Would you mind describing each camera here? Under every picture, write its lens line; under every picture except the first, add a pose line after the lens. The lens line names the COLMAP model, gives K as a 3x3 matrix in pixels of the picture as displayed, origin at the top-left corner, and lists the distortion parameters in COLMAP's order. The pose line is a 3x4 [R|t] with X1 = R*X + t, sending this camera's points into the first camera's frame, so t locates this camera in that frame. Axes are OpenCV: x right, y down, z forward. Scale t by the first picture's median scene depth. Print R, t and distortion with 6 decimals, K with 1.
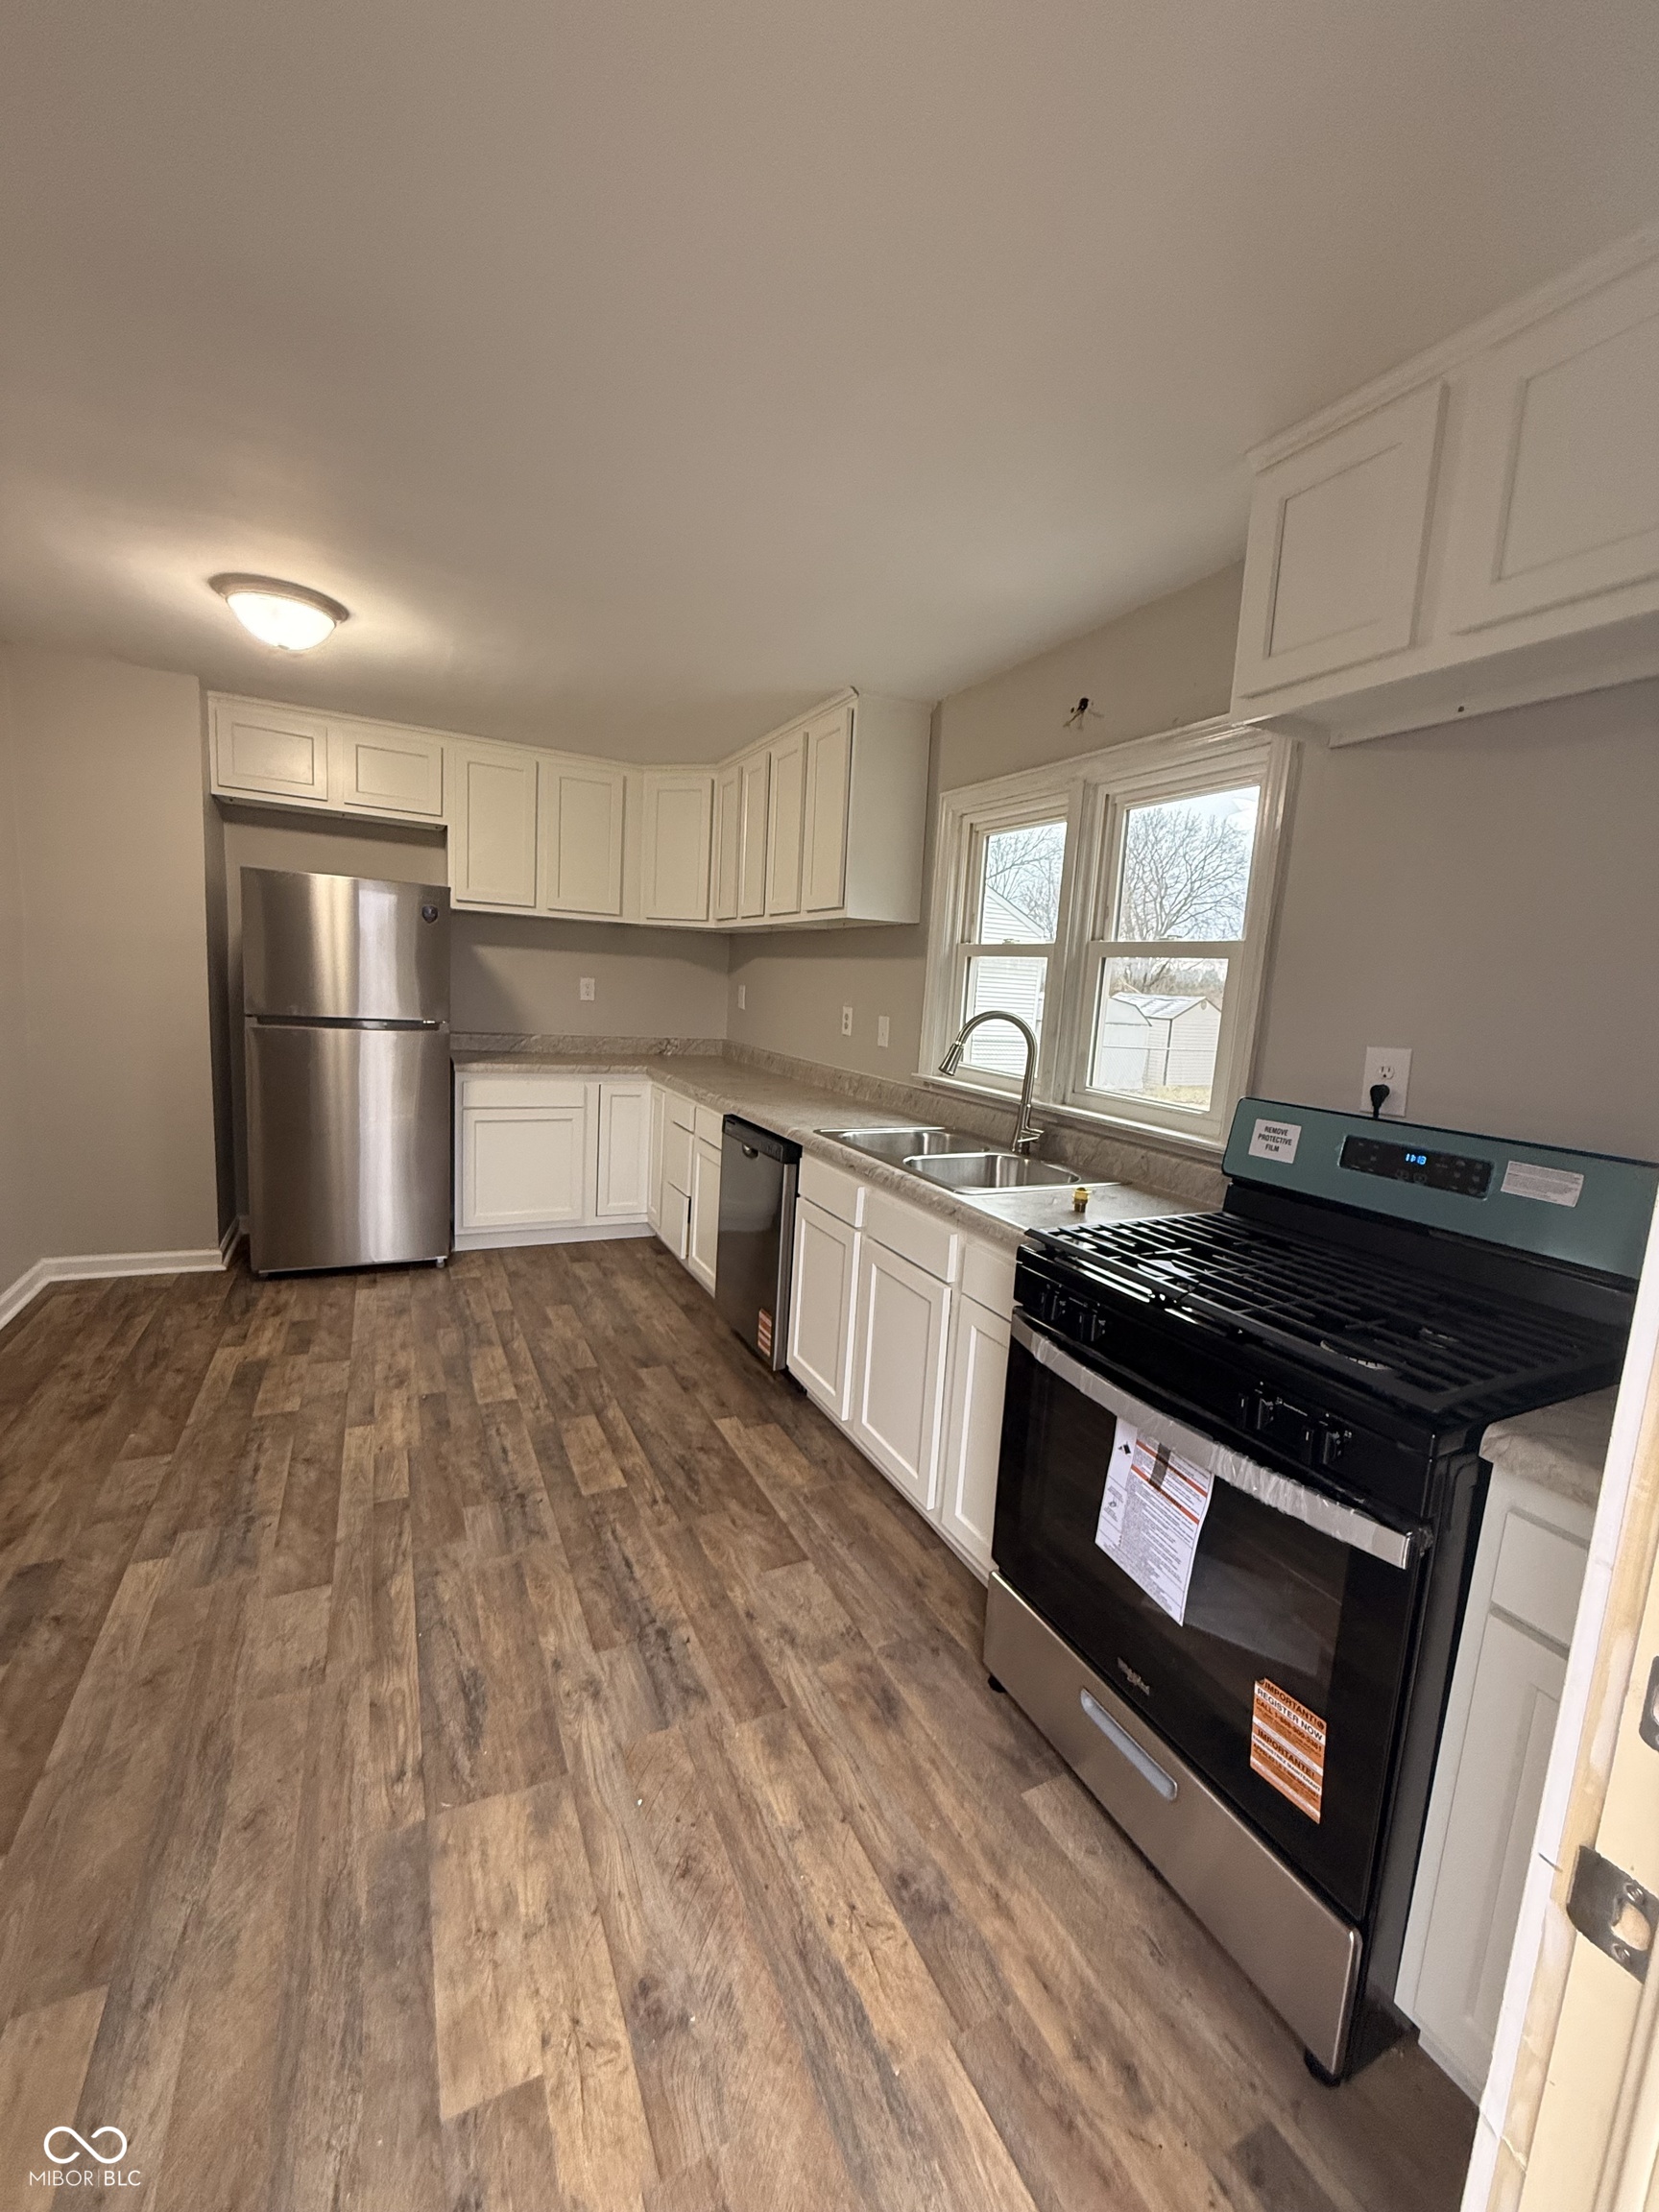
lens RADIAL K [[880.8, 0, 829.6], [0, 880.8, 1102.0], [0, 0, 1]] dist [-0.000138, -0.000016]
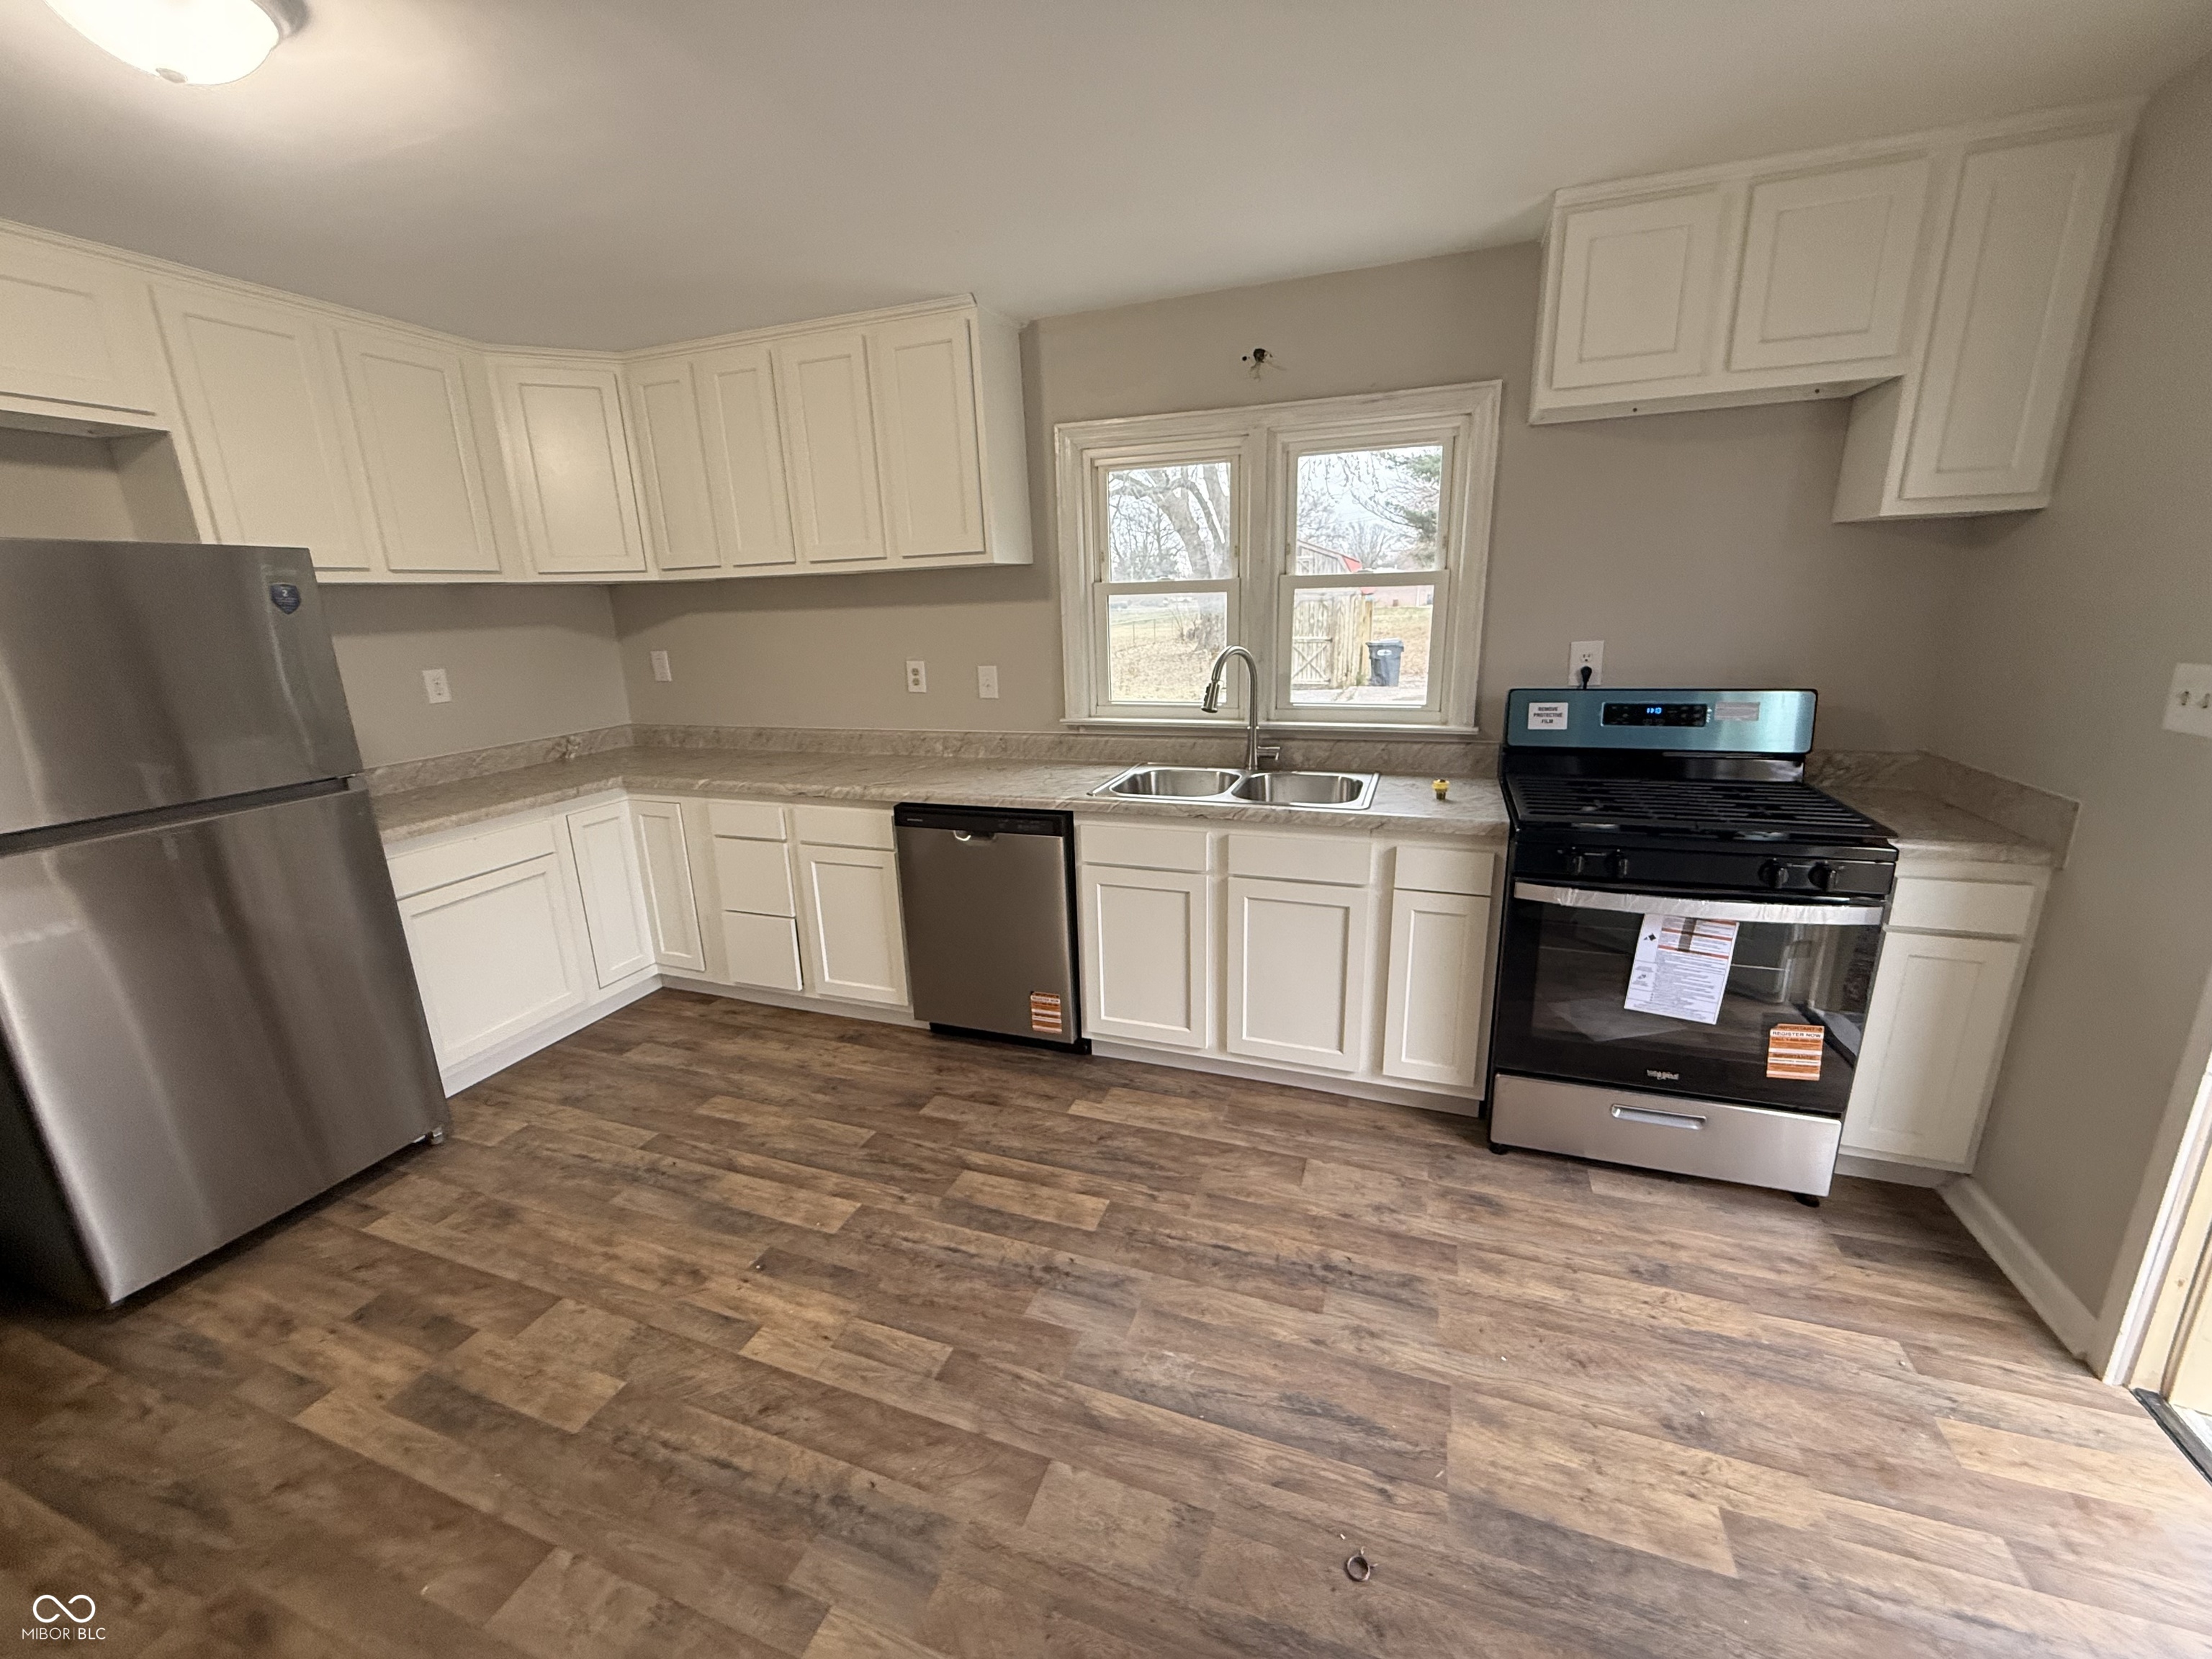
lens RADIAL K [[880.8, 0, 1102.7], [0, 880.8, 829.4], [0, 0, 1]] dist [-0.000138, -0.000016]
pose [[0.724617, -0.257429, 0.639266, -0.844685], [0.169965, 0.965715, 0.196230, -0.156990], [-0.667864, -0.033539, 0.743528, 0.358213]]
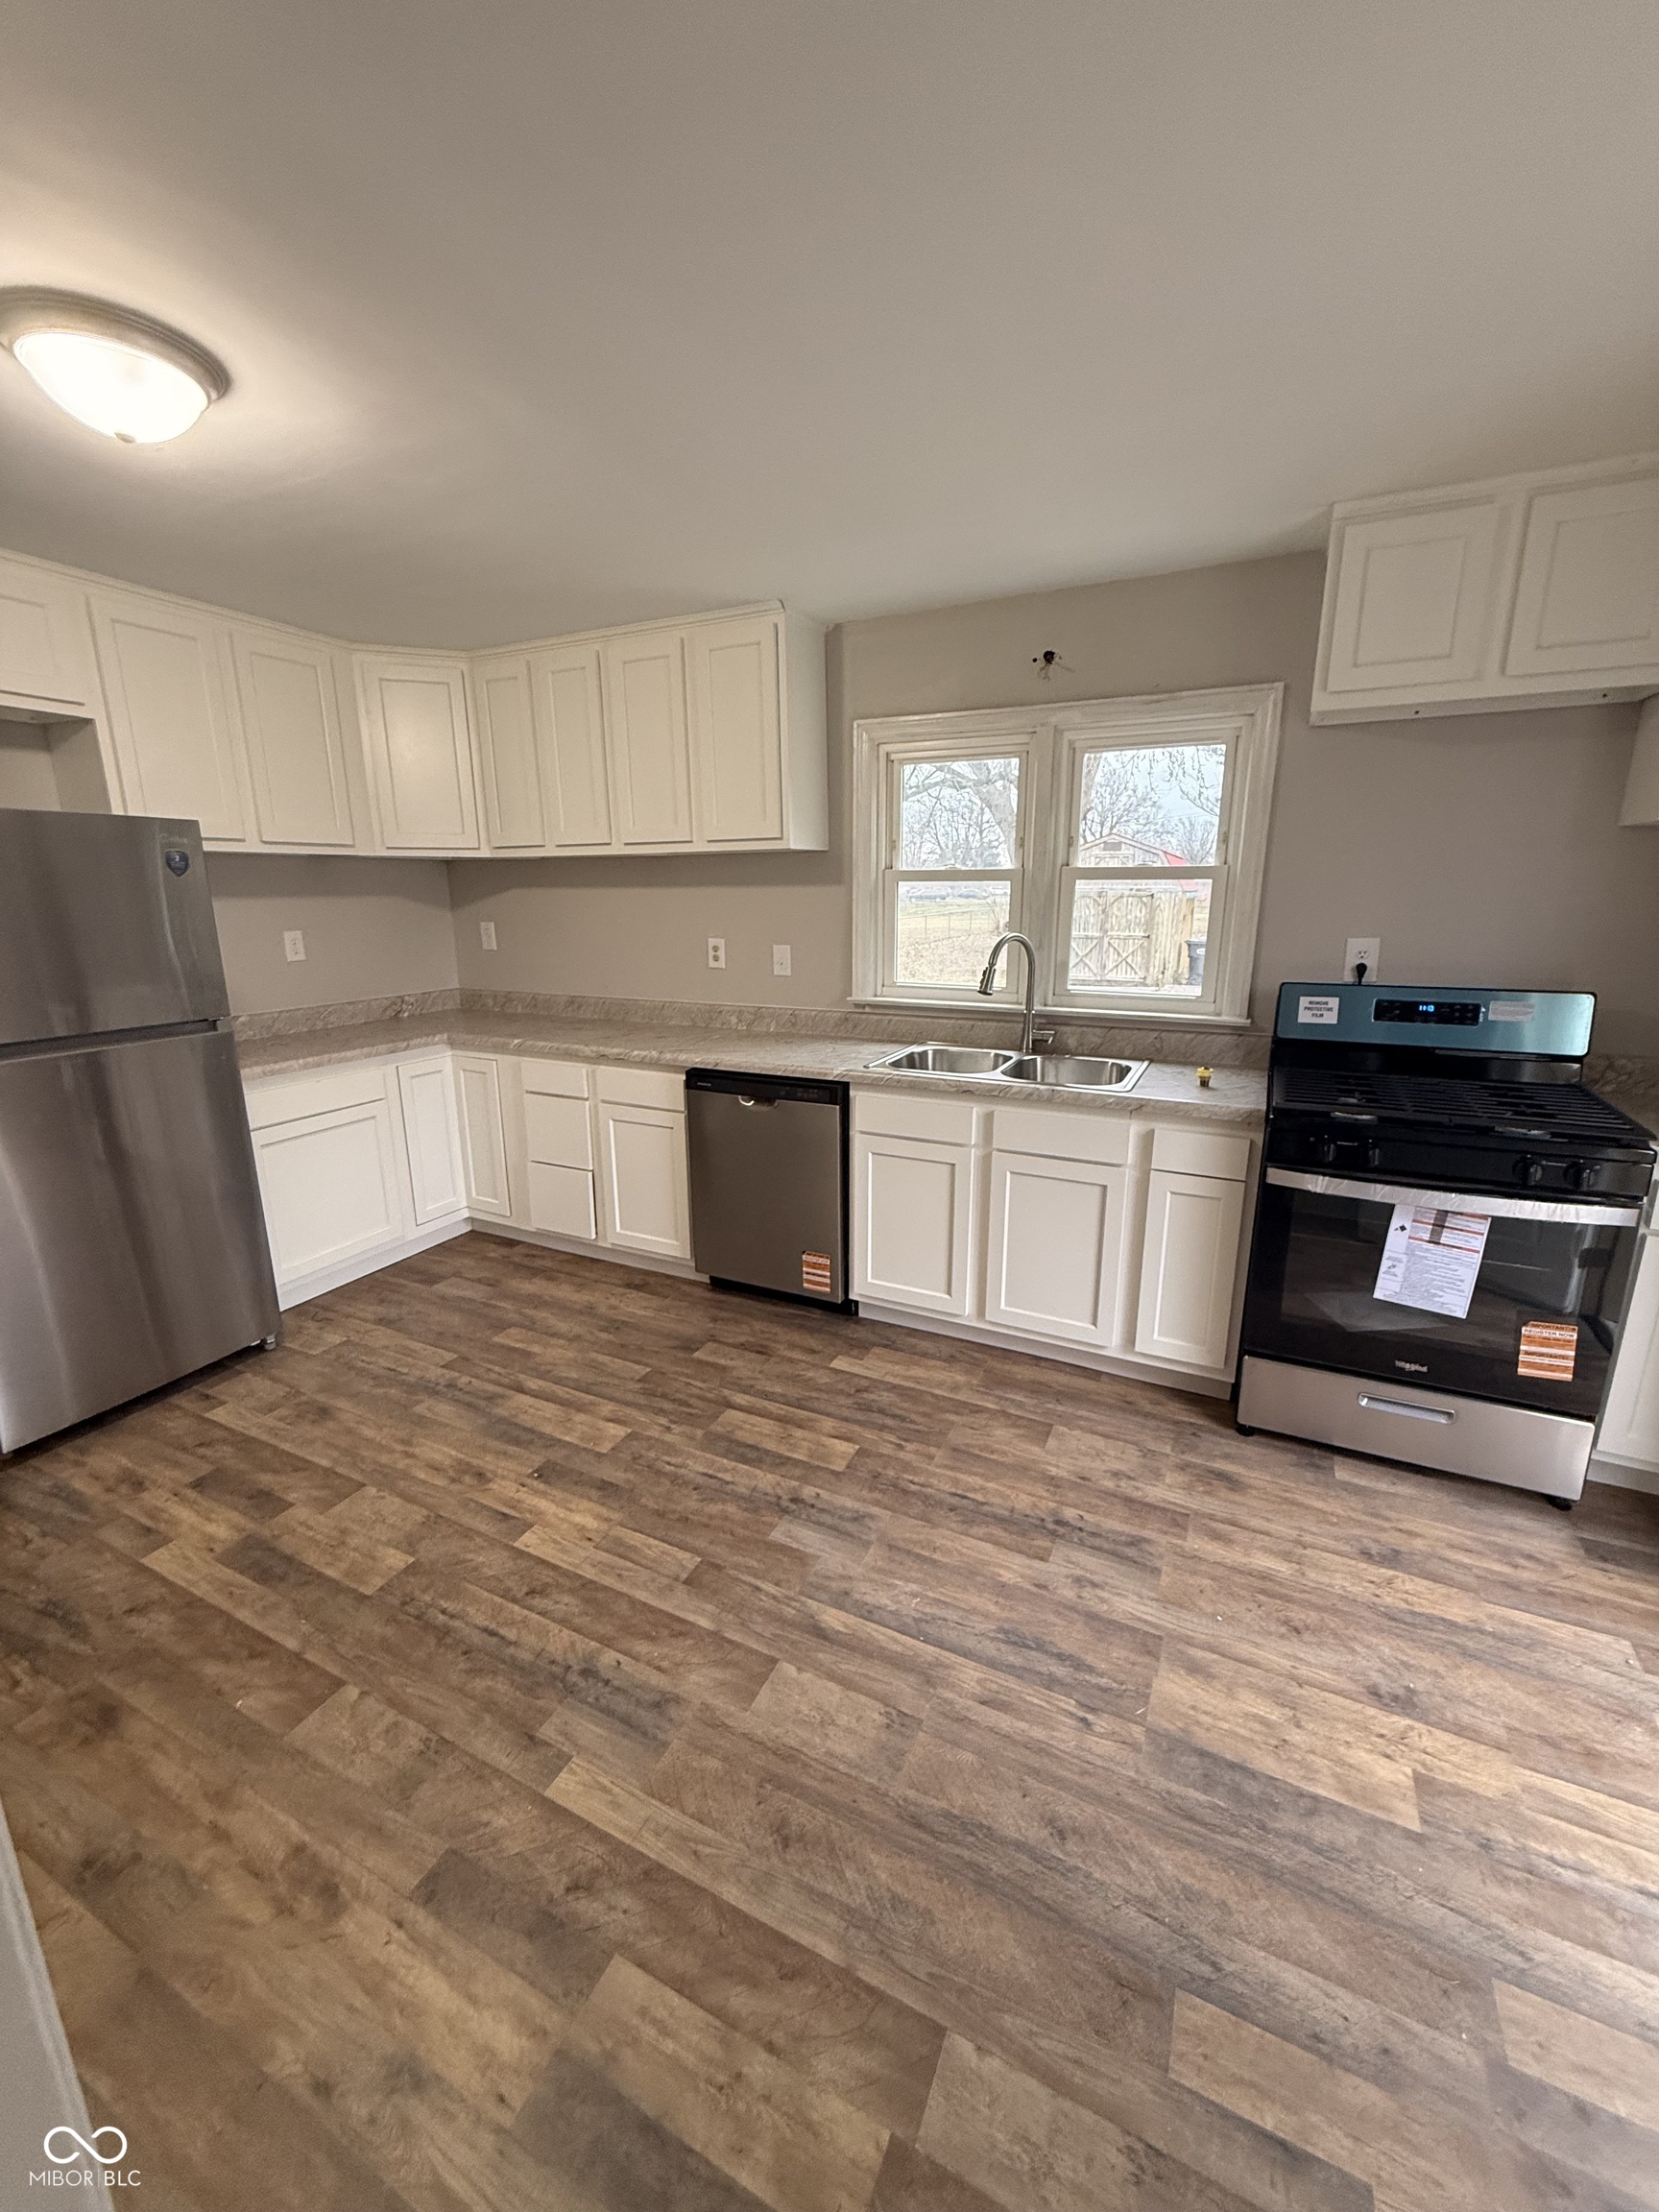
lens RADIAL K [[880.8, 0, 829.6], [0, 880.8, 1102.0], [0, 0, 1]] dist [-0.000138, -0.000016]
pose [[0.792290, -0.207188, 0.573890, -0.861457], [0.137094, 0.976980, 0.163446, -0.134450], [-0.594543, -0.050819, 0.802456, 0.264913]]
